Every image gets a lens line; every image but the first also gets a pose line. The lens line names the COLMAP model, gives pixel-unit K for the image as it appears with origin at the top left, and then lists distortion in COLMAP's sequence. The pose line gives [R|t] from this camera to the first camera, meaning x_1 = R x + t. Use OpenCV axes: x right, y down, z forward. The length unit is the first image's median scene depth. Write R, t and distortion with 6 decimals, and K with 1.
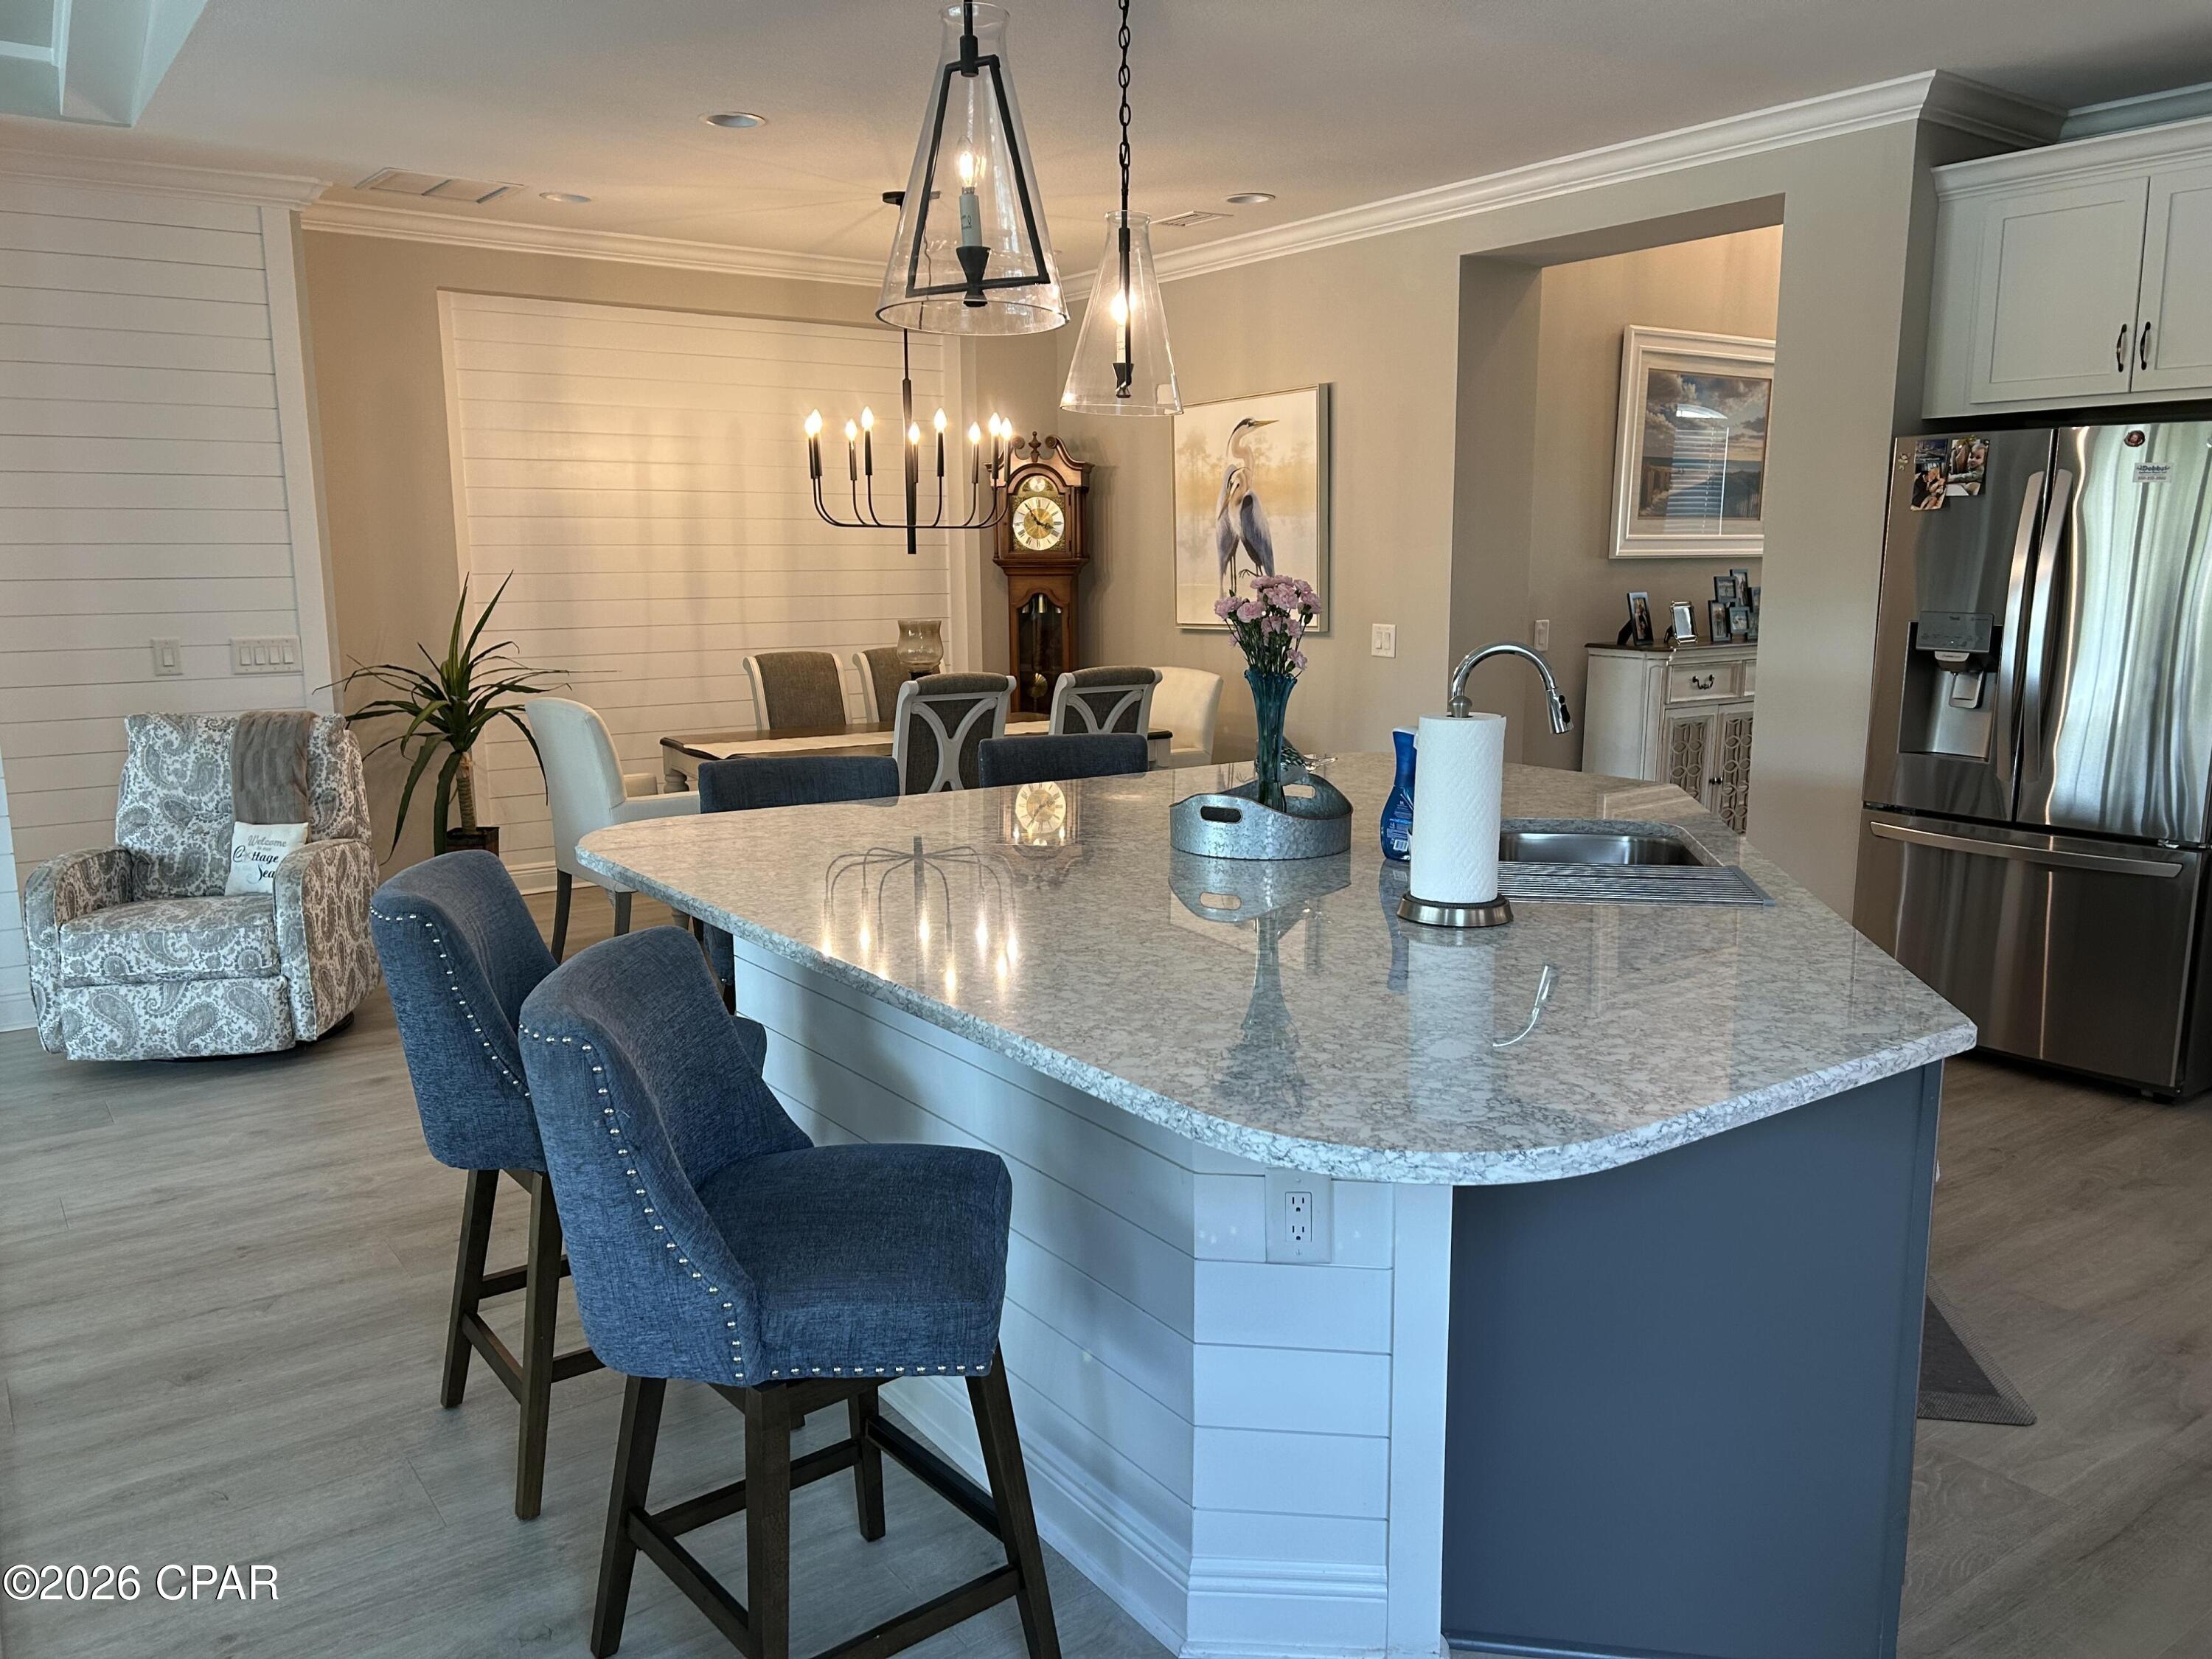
lens RADIAL K [[1666.1, 0, 1108.8], [0, 1666.1, 856.5], [0, 0, 1]] dist [0.096785, -0.135010]
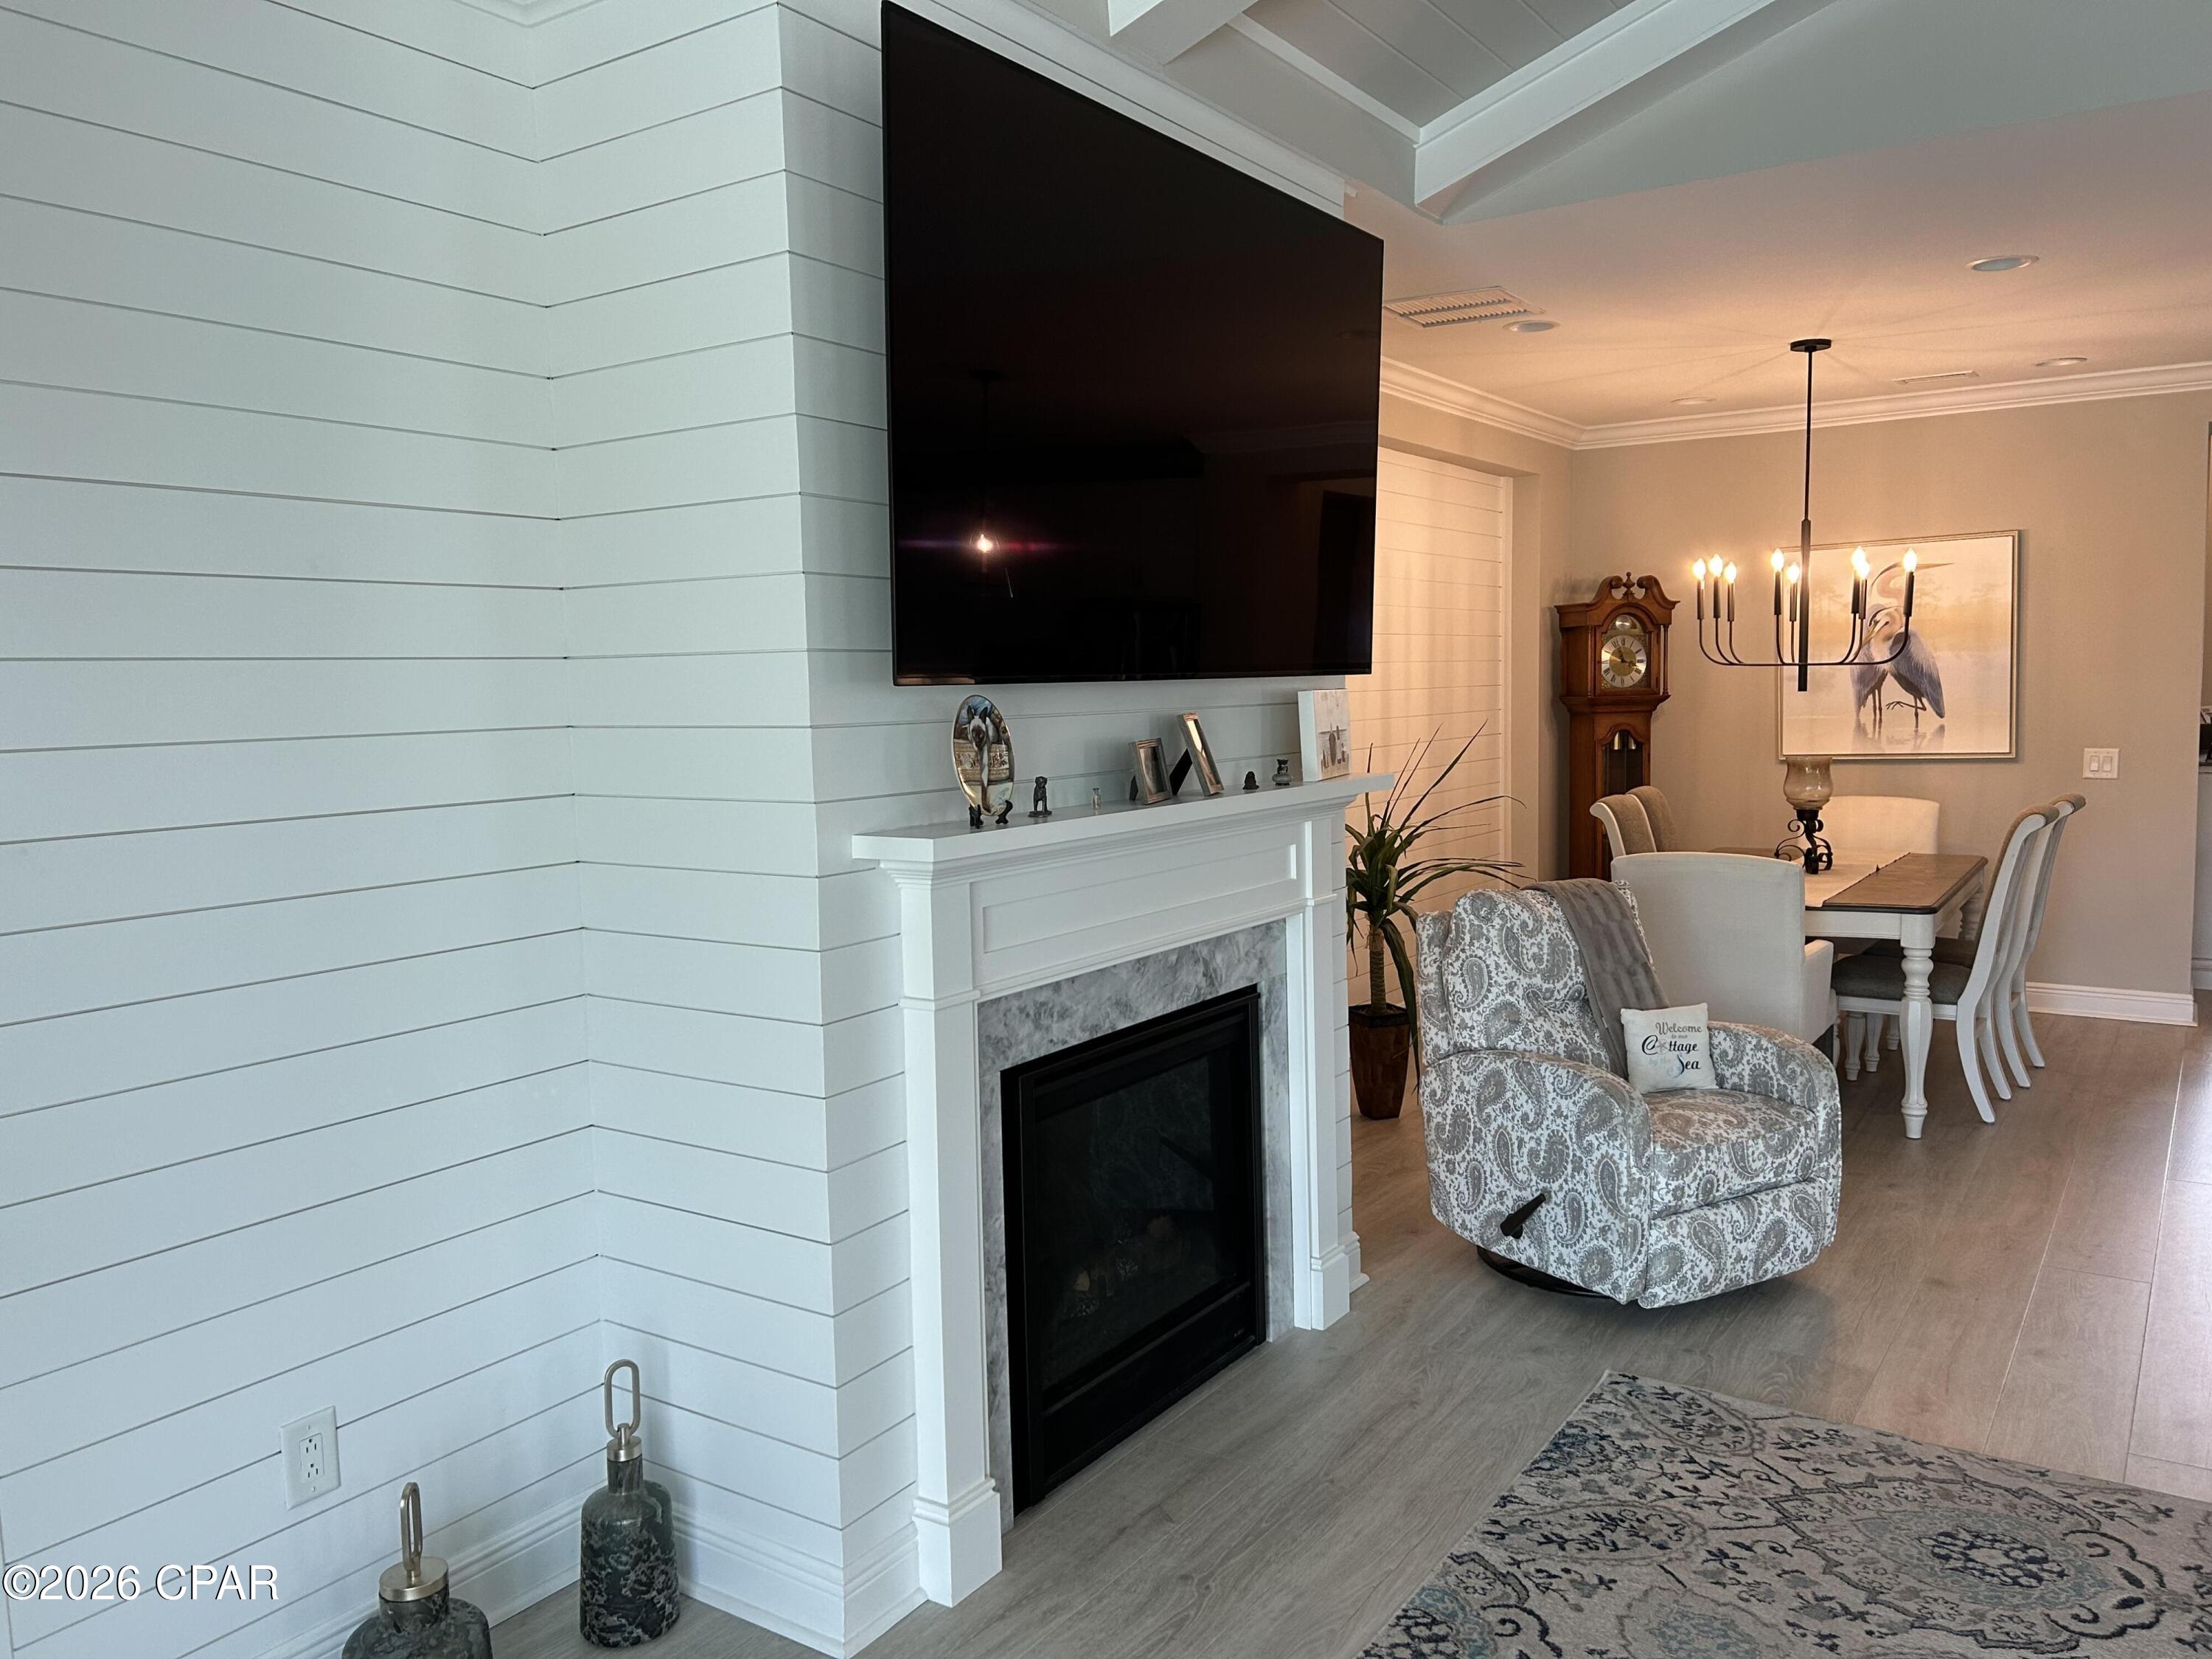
lens RADIAL K [[1671.6, 0, 1106.0], [0, 1671.6, 829.5], [0, 0, 1]] dist [0.013155, -0.009904]
pose [[0.937859, -0.044242, 0.344184, -0.857802], [0.077469, 0.993501, -0.083388, -0.049411], [-0.338258, 0.104869, 0.935192, 0.223839]]
